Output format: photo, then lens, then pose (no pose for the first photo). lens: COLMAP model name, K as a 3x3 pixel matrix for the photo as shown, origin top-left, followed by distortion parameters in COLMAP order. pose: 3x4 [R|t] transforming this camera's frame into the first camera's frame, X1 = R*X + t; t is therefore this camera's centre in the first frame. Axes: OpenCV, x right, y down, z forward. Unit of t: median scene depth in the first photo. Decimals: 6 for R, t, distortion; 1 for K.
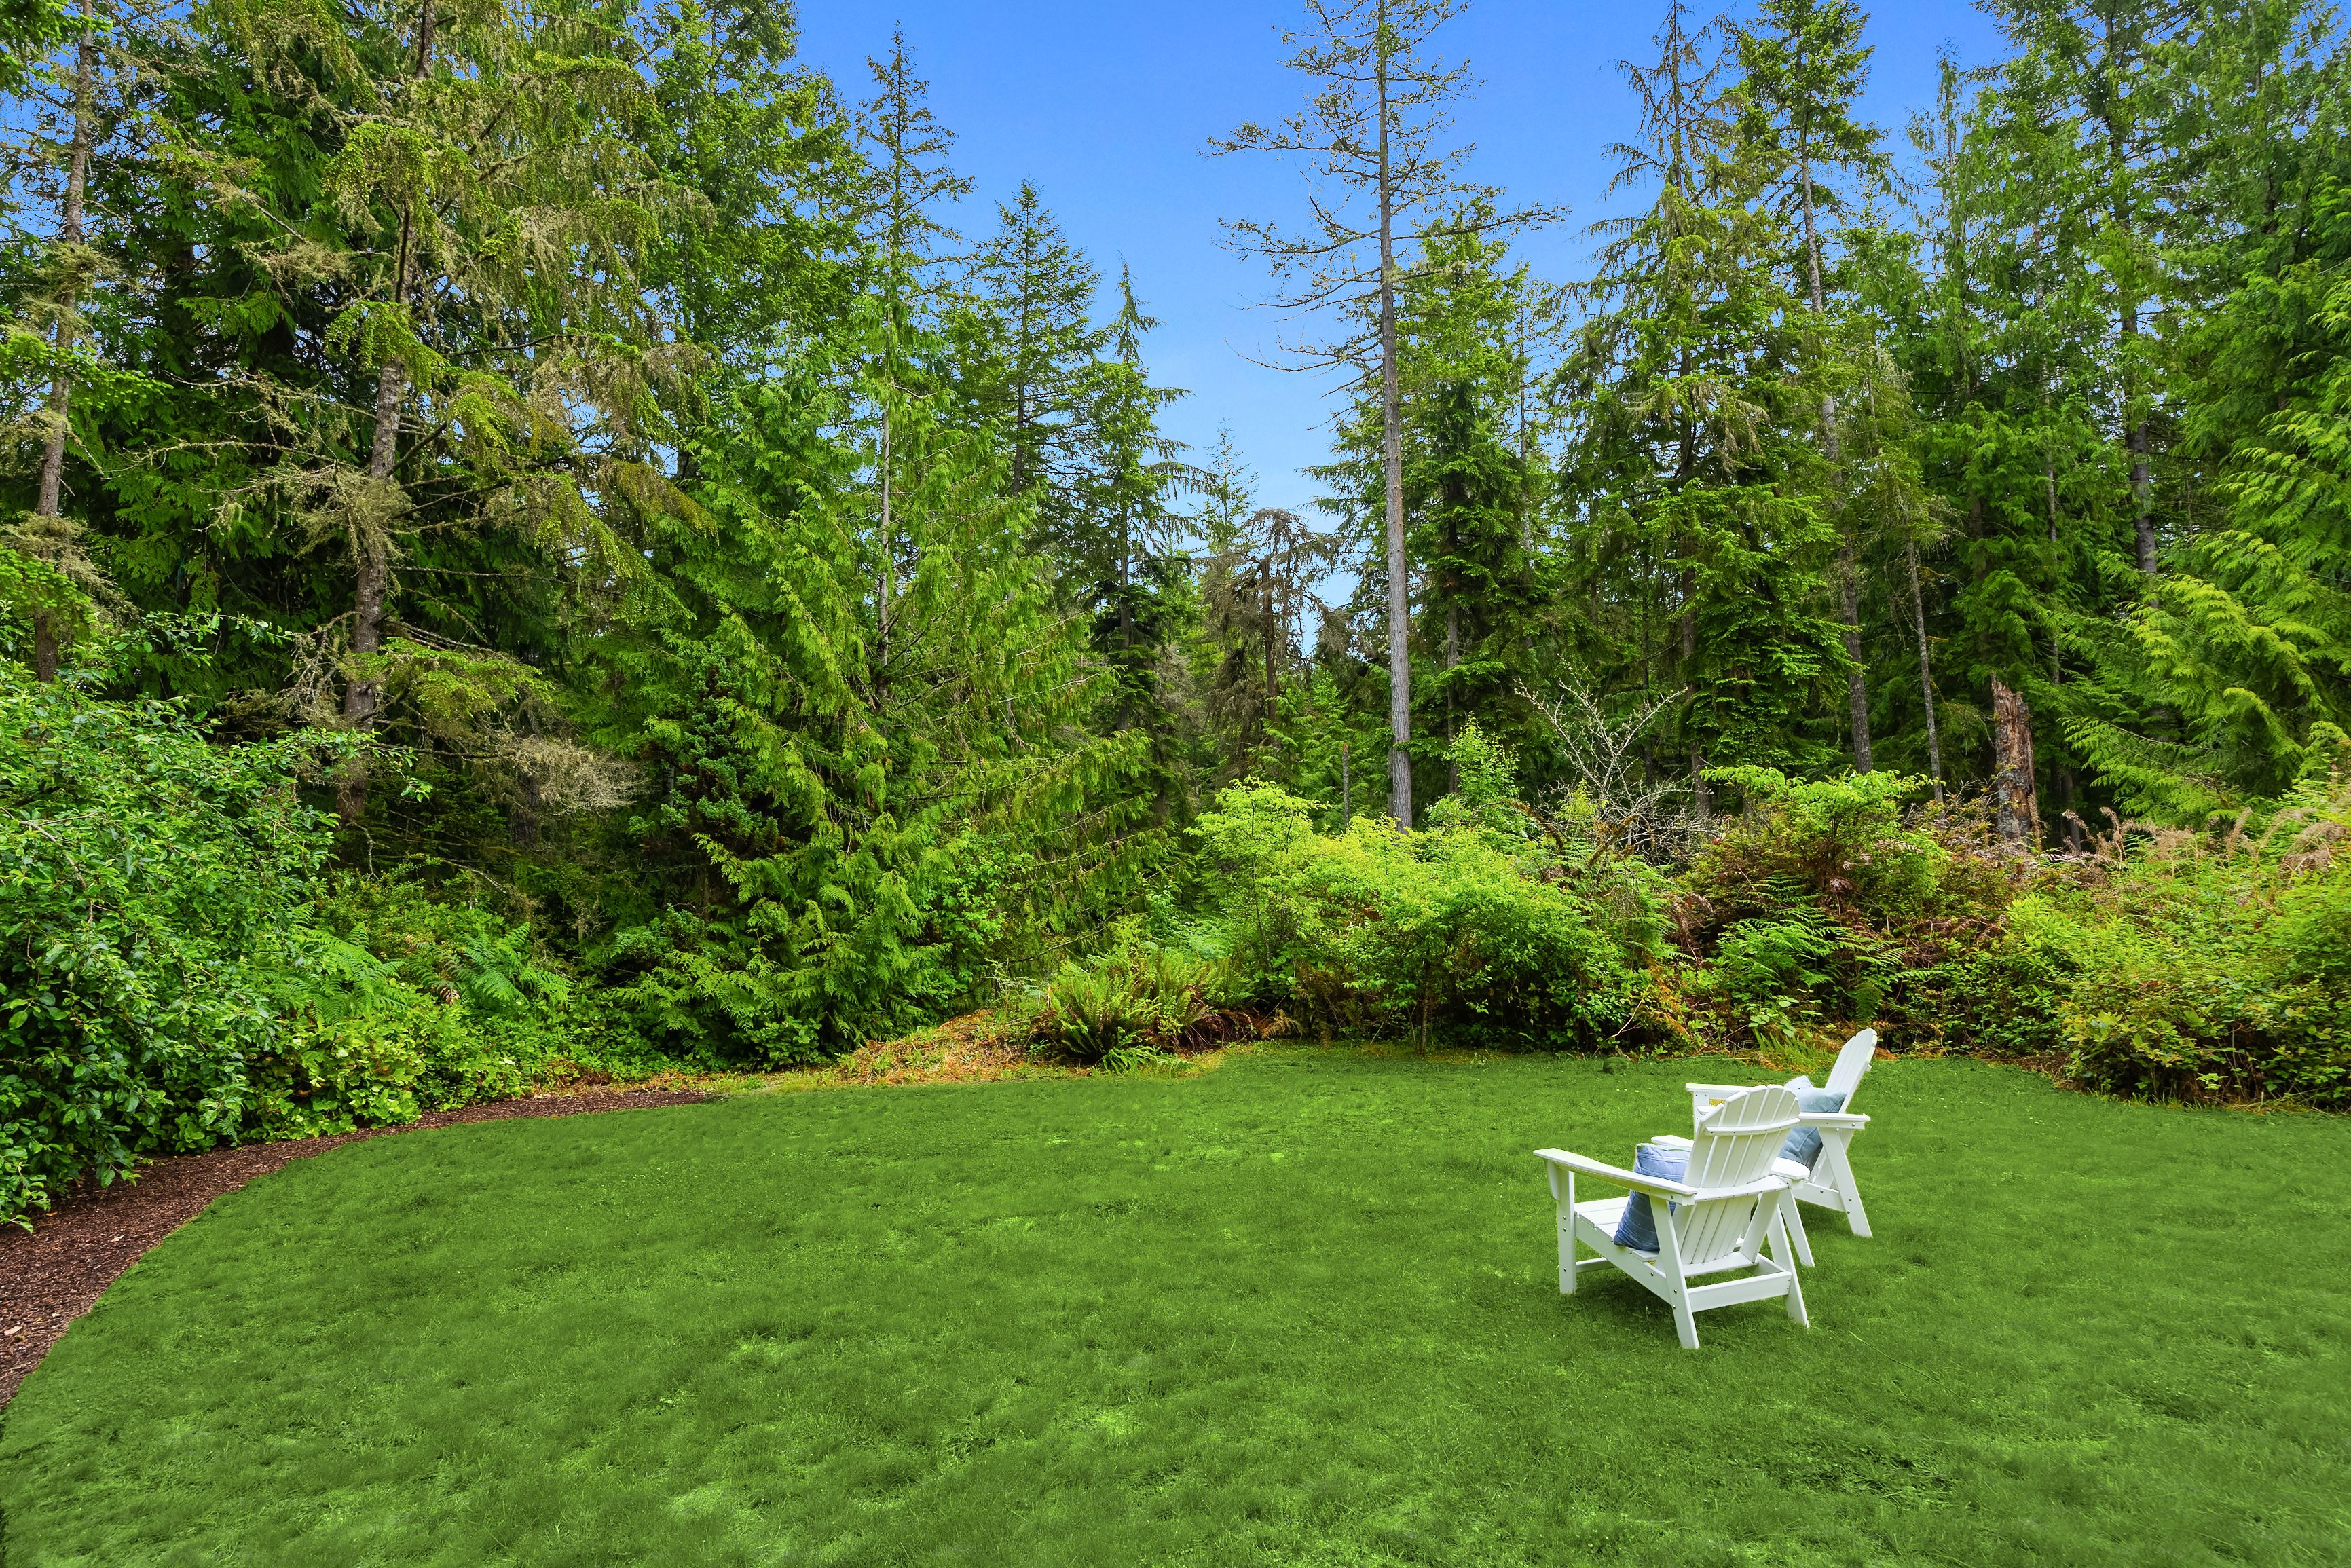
lens RADIAL K [[1206.3, 0, 1176.7], [0, 1206.3, 781.8], [0, 0, 1]] dist [-0.000059, -0.000369]
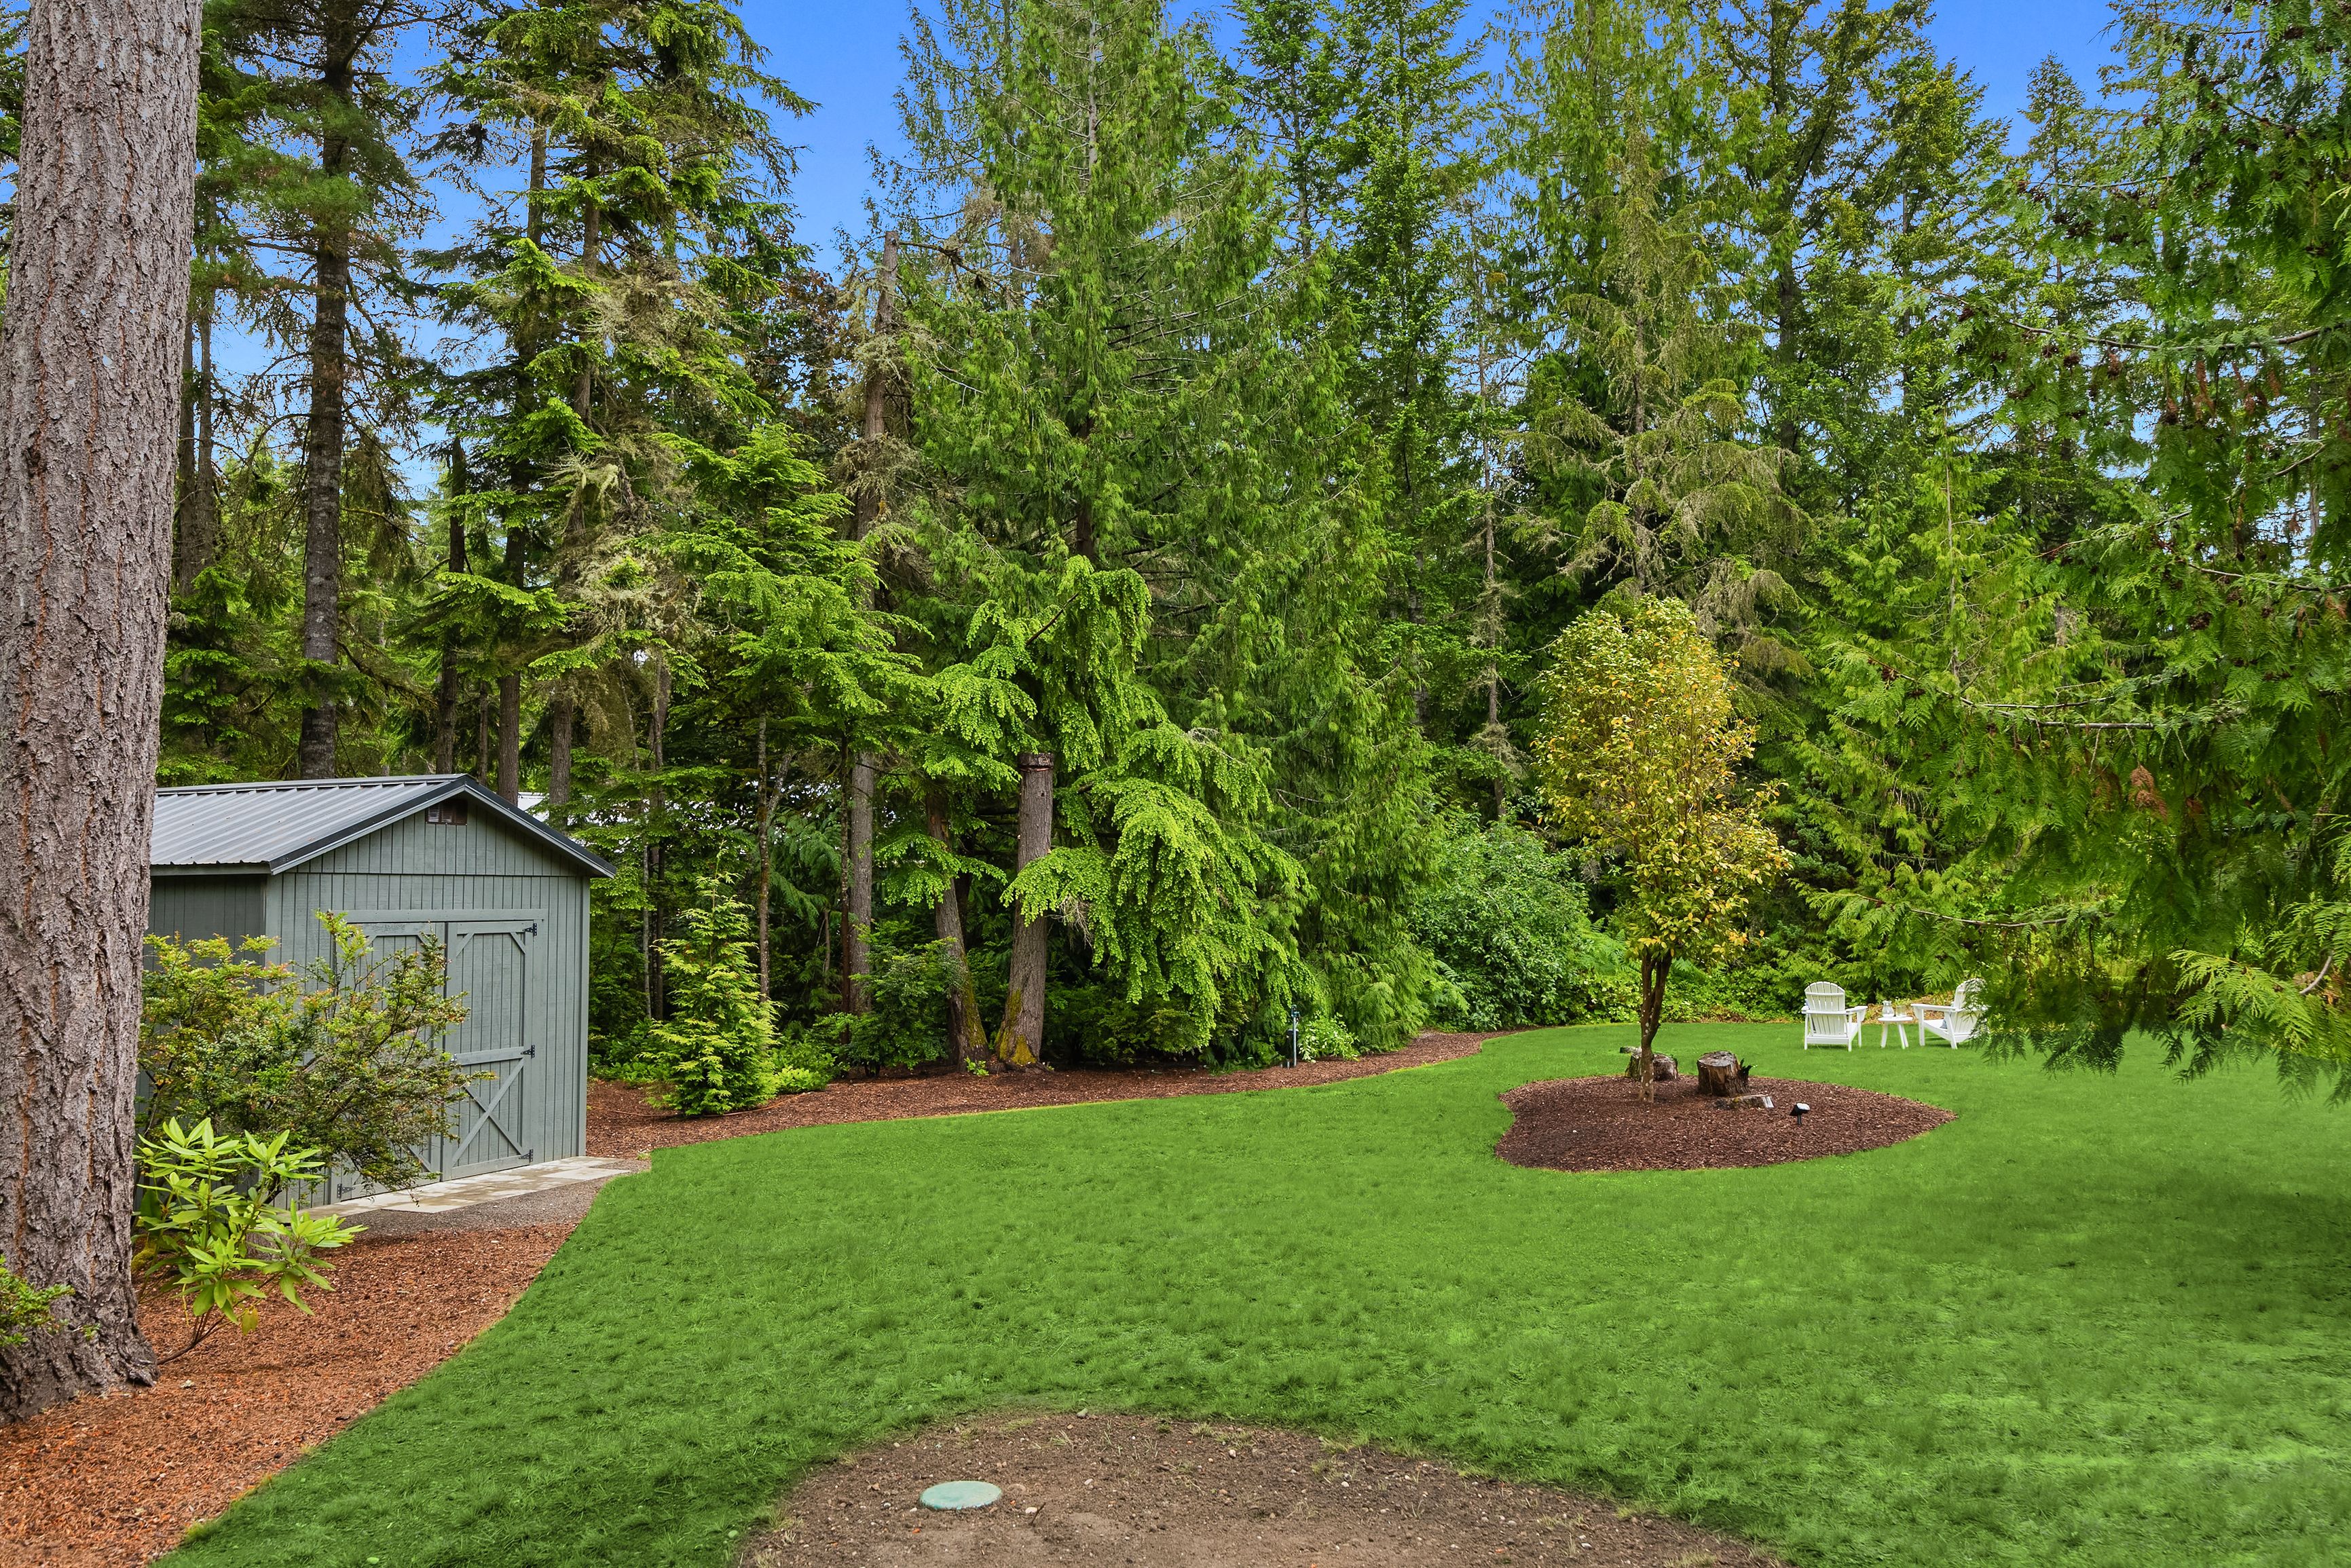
lens RADIAL K [[1760.6, 0, 1169.2], [0, 1760.6, 783.1], [0, 0, 1]] dist [-0.006664, -0.000066]
pose [[0.561481, -0.065558, -0.824888, 1.542389], [0.087362, 0.995982, -0.019691, -0.156733], [0.822865, -0.061008, 0.564953, -1.449341]]
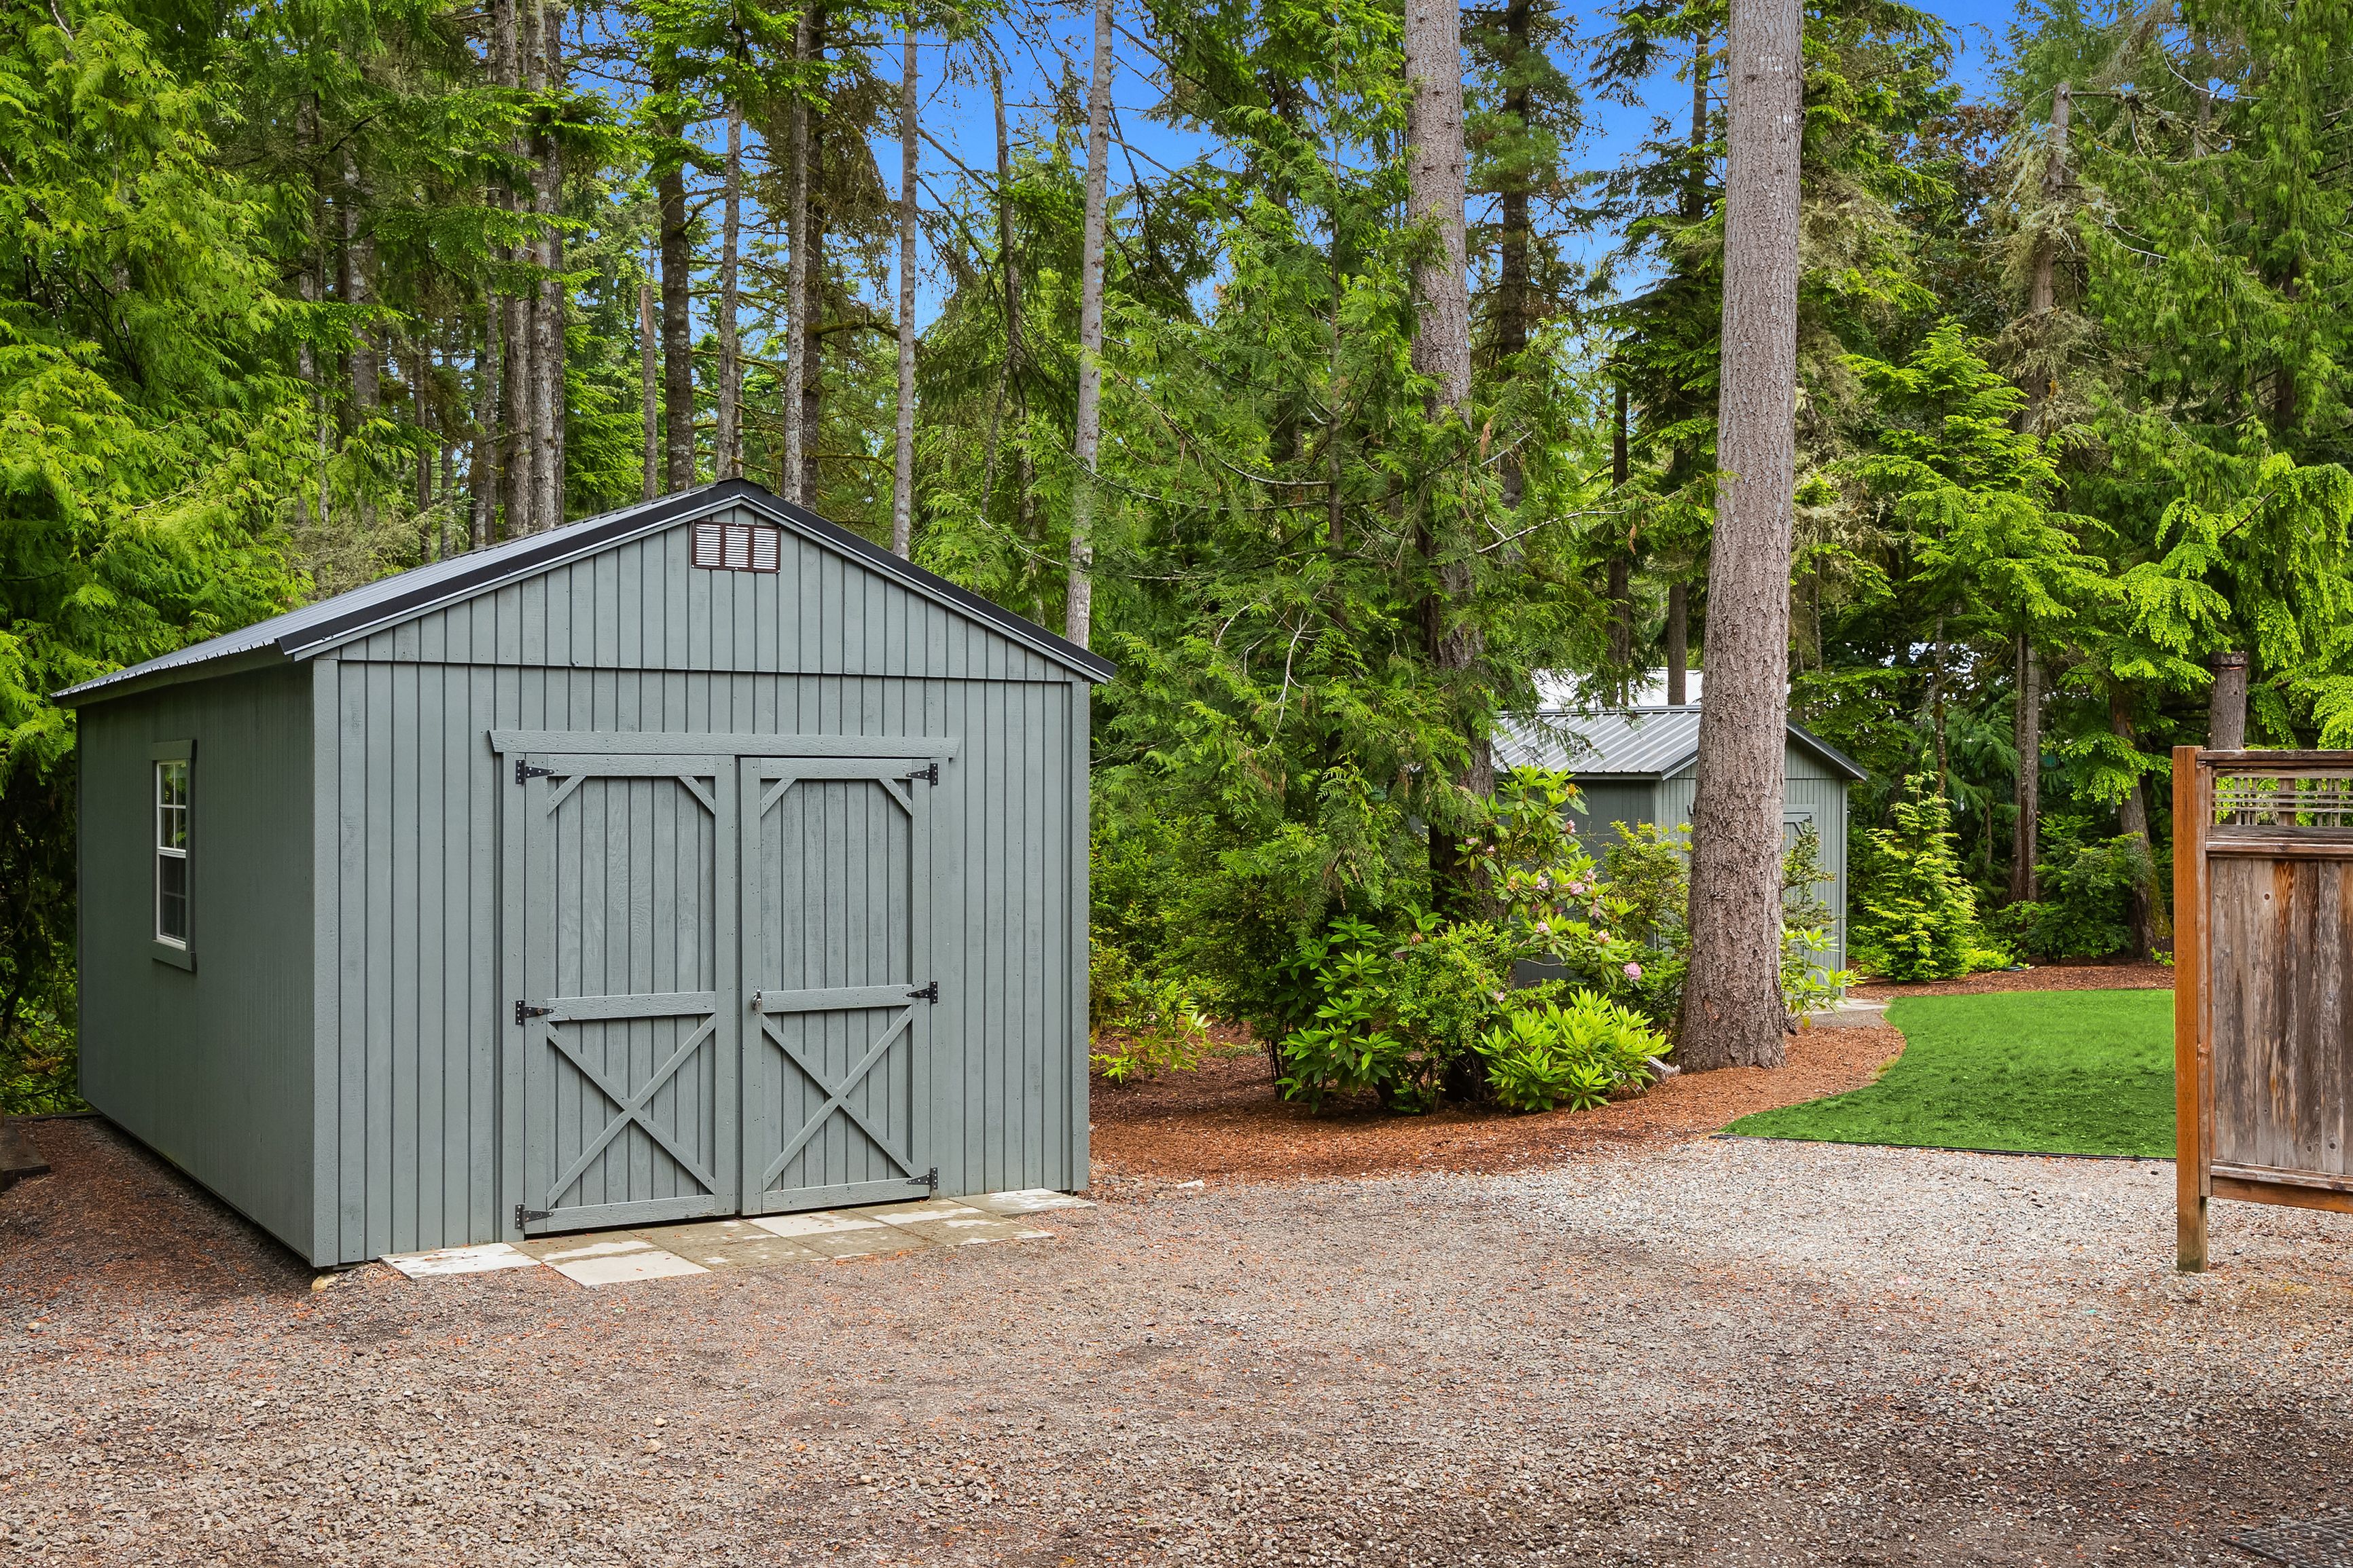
lens RADIAL K [[2344.7, 0, 1173.0], [0, 2344.7, 806.6], [0, 0, 1]] dist [0.011636, 0.000000]
pose [[0.110228, 0.006114, -0.993887, 3.142700], [0.089700, 0.995839, 0.016074, -0.278897], [0.989850, -0.090924, 0.109221, -2.435558]]
